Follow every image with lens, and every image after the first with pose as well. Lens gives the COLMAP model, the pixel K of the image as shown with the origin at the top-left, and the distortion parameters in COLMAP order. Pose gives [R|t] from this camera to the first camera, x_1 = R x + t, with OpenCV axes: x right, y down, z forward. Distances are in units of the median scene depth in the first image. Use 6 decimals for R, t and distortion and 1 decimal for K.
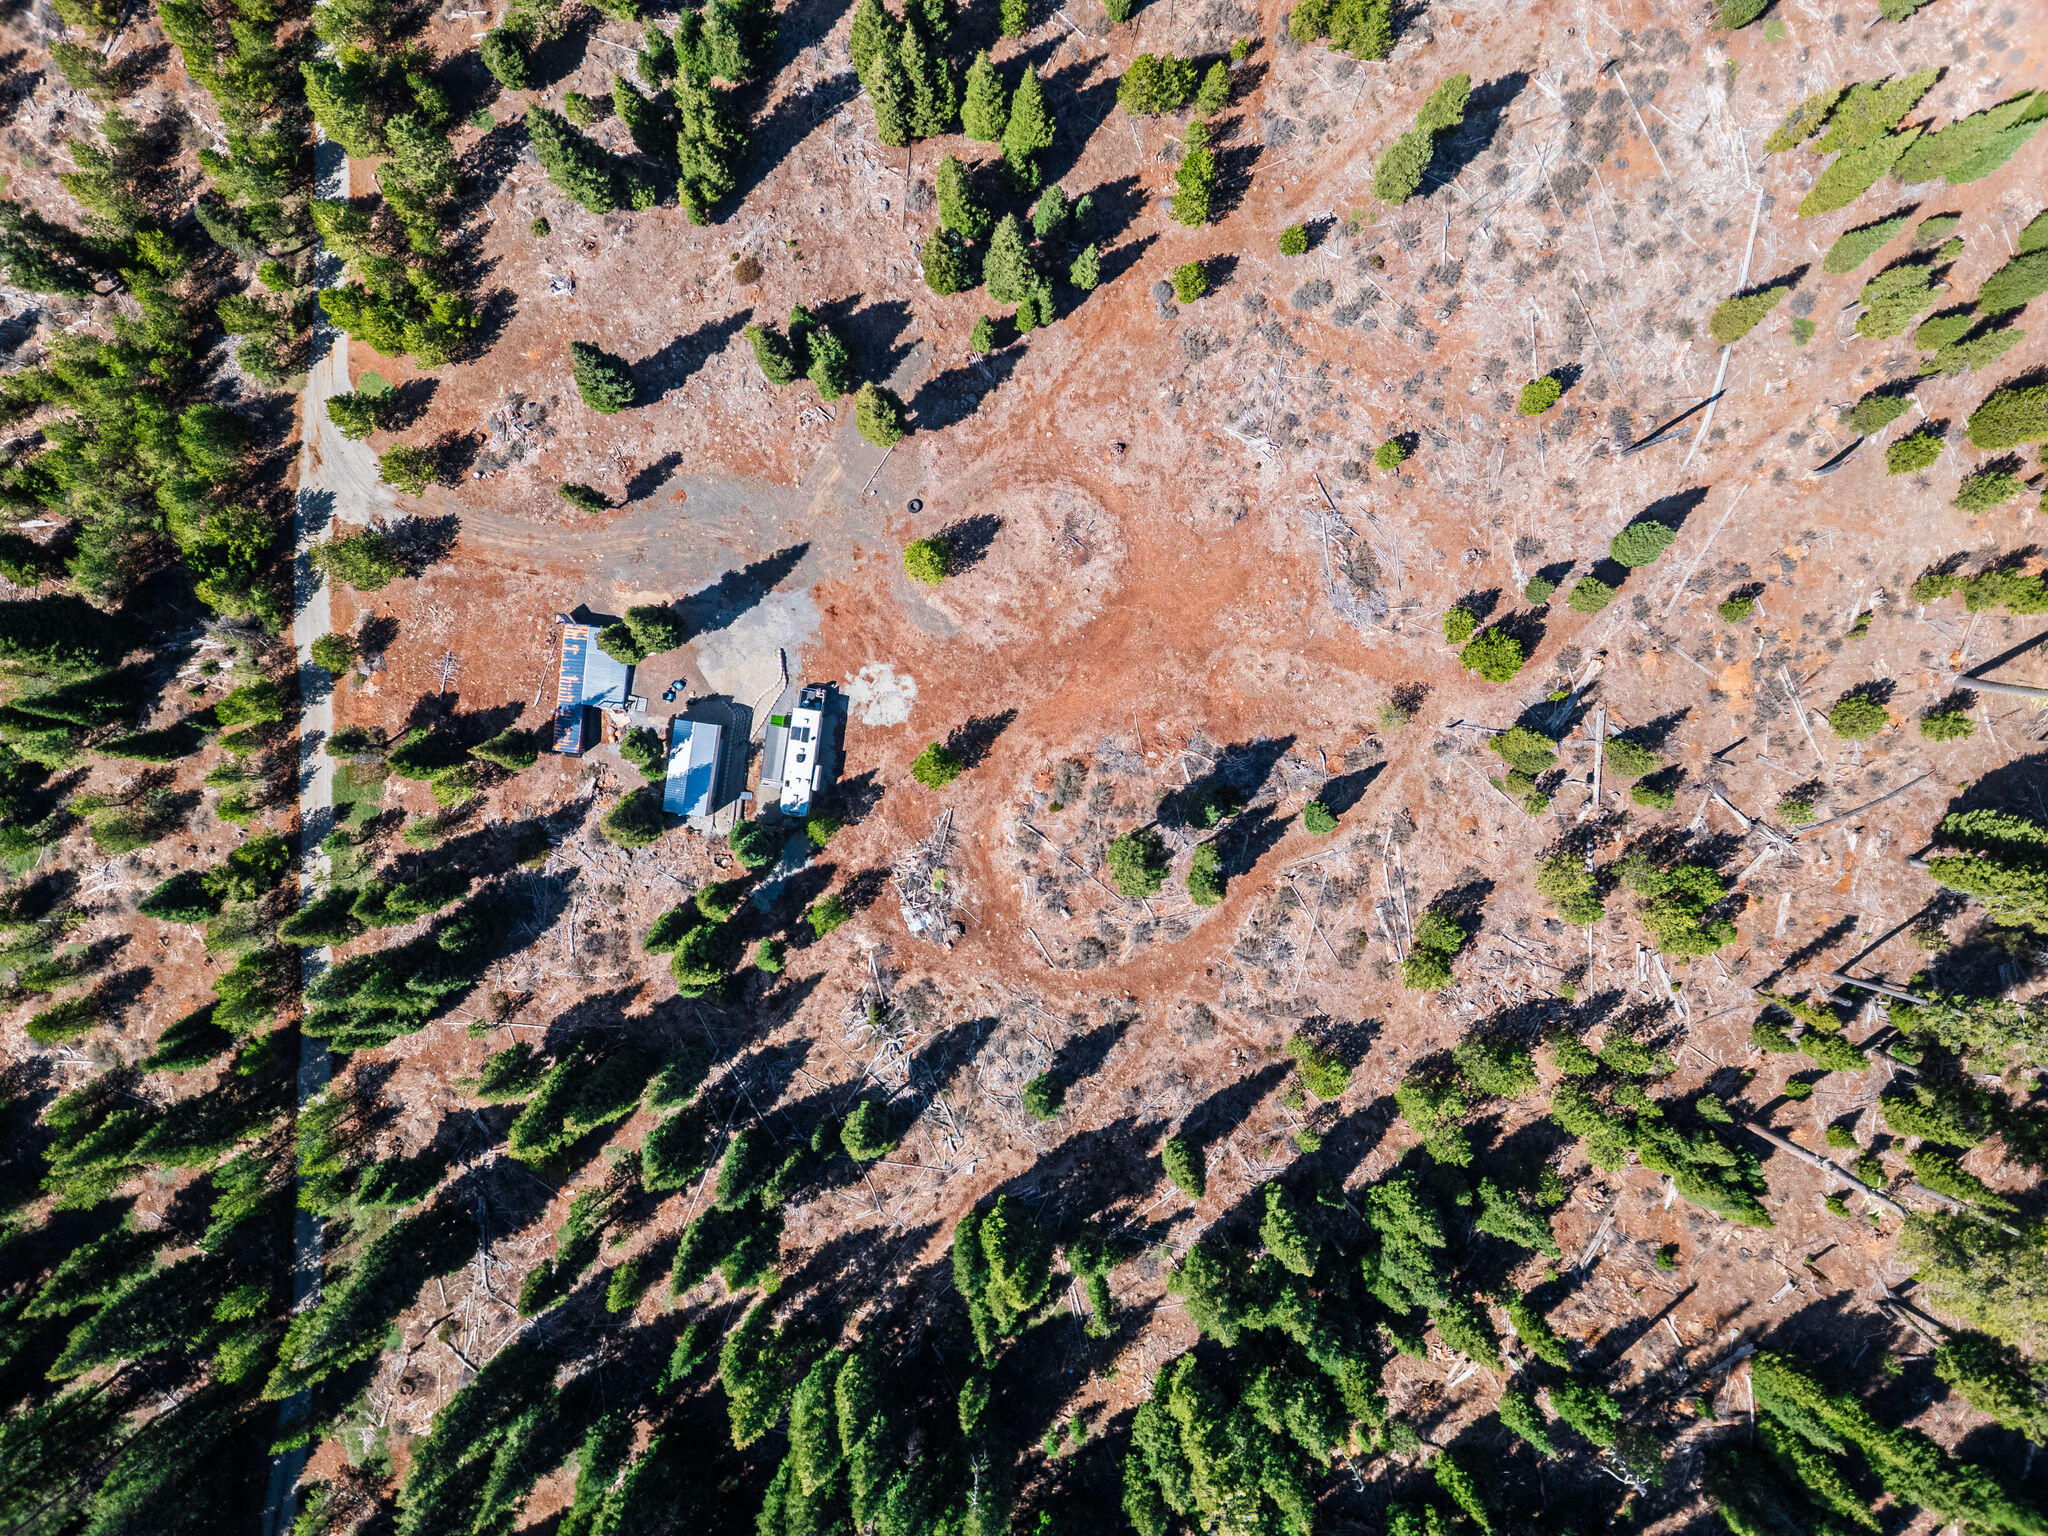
lens RADIAL K [[1427.9, 0, 1020.6], [0, 1427.9, 764.0], [0, 0, 1]] dist [0.059264, -0.042953]
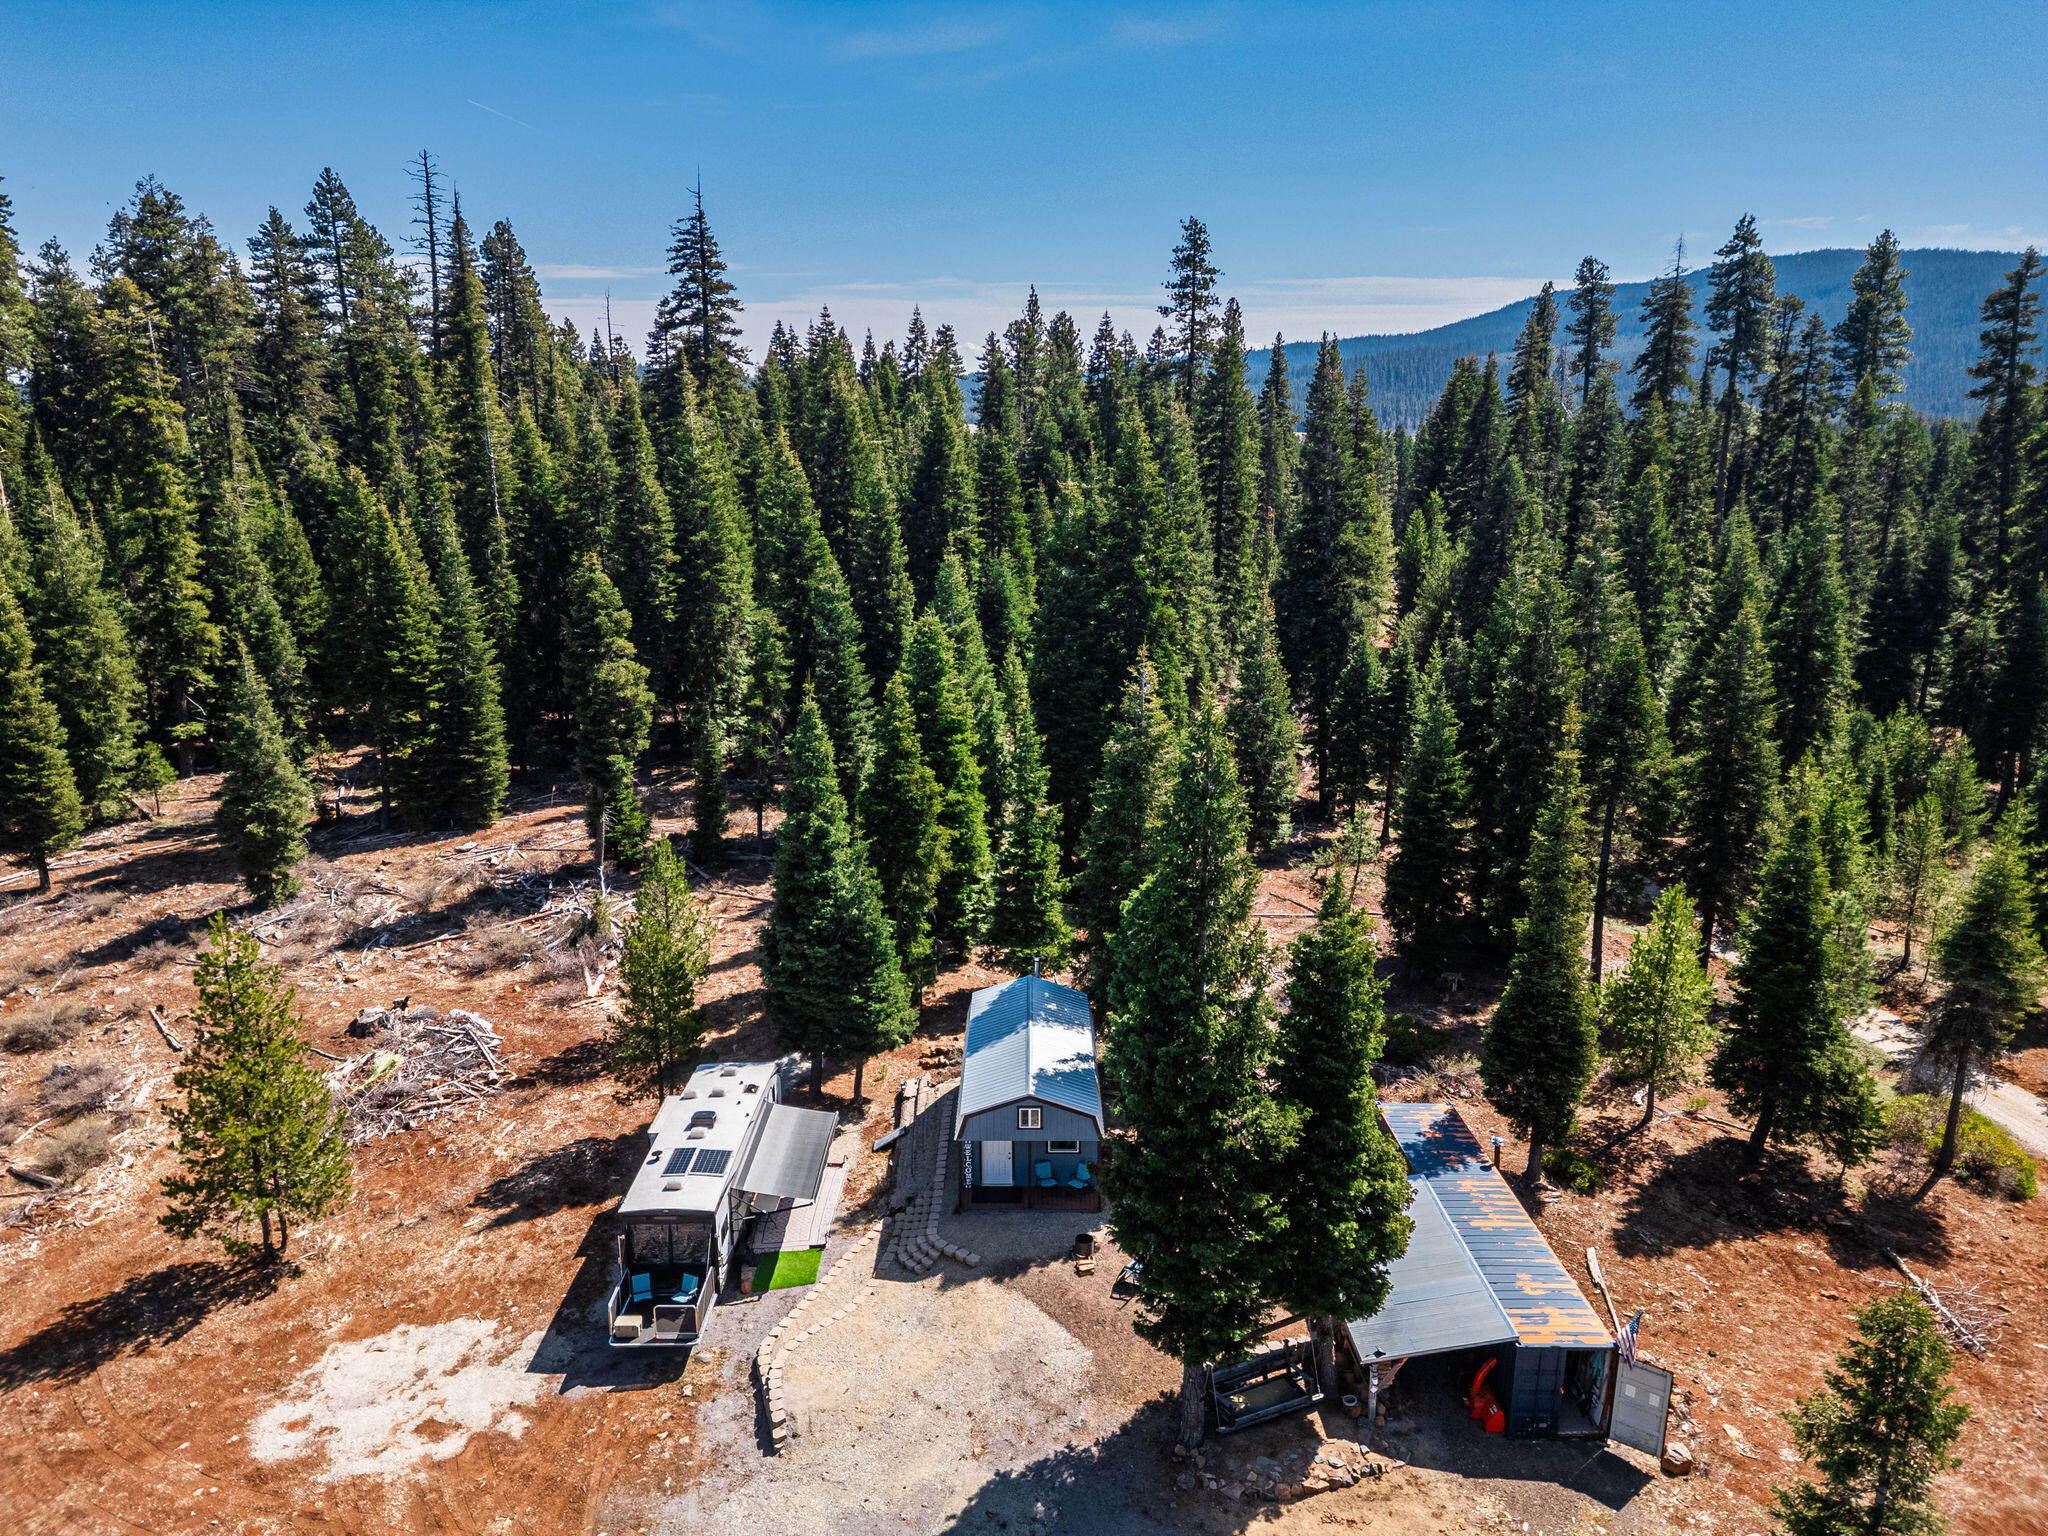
lens RADIAL K [[1427.9, 0, 1021.1], [0, 1427.9, 770.4], [0, 0, 1]] dist [0.059264, -0.042953]
pose [[-0.990747, 0.025949, -0.133217, -0.180249], [-0.135096, -0.282657, 0.949660, -0.288978], [-0.013012, 0.958870, 0.283547, 0.819712]]
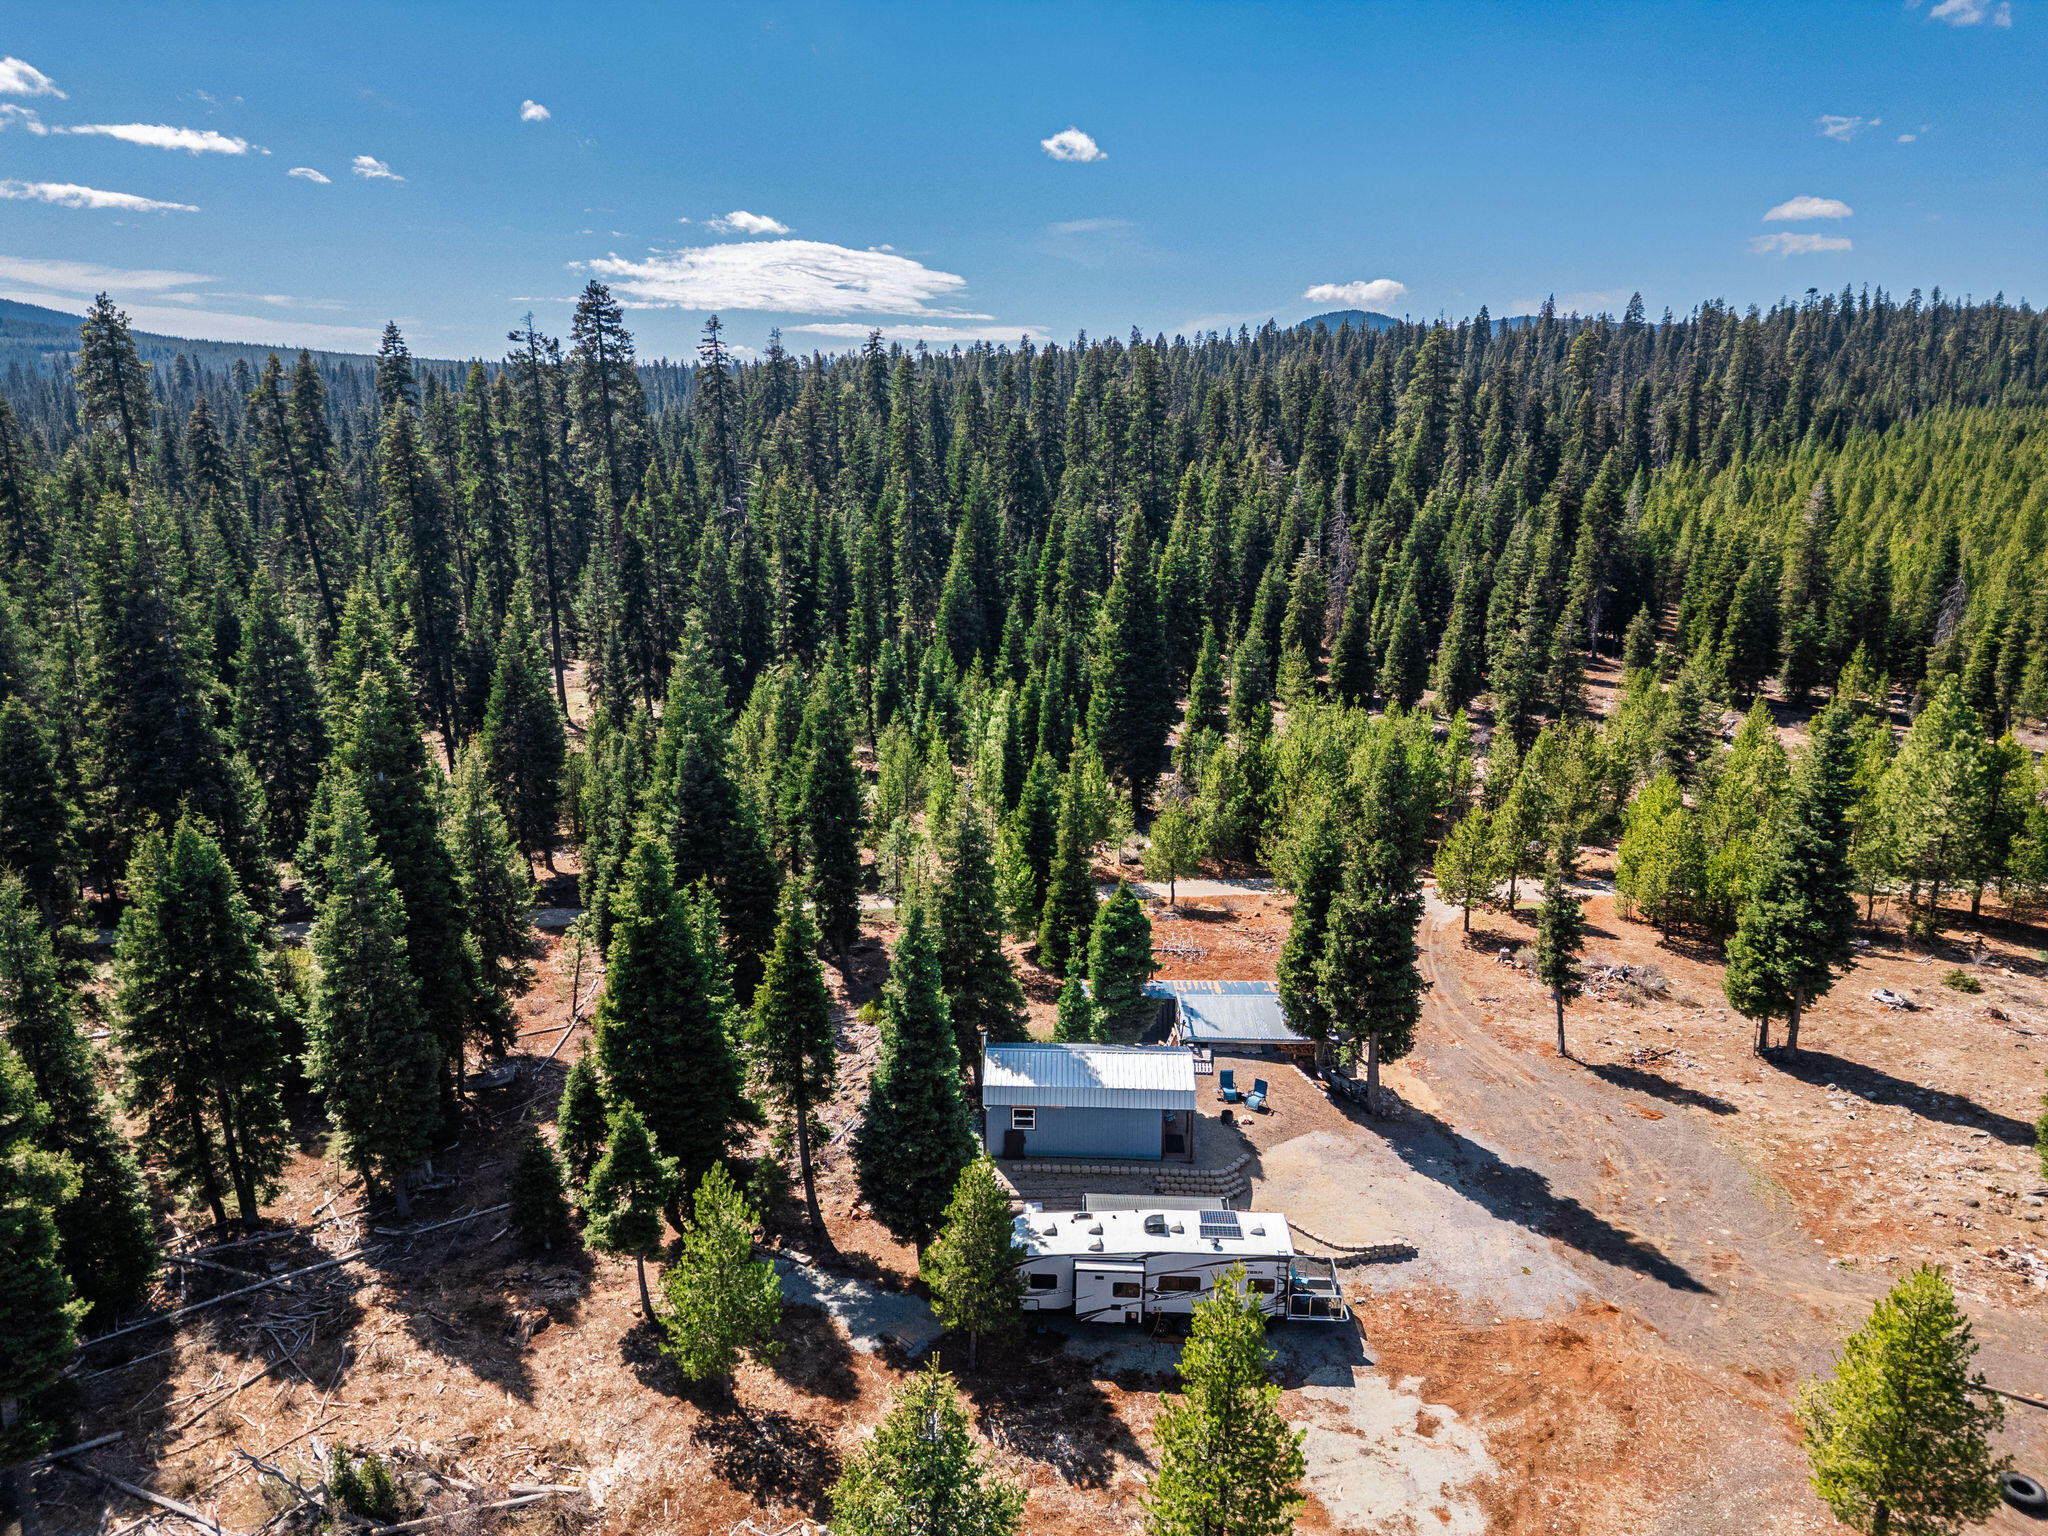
lens RADIAL K [[1427.9, 0, 997.8], [0, 1427.9, 766.5], [0, 0, 1]] dist [0.059264, -0.042953]
pose [[0.093846, 0.236703, -0.967039, 0.172857], [-0.994724, -0.018145, -0.100974, 0.075753], [-0.041447, 0.971413, 0.233751, 0.784786]]
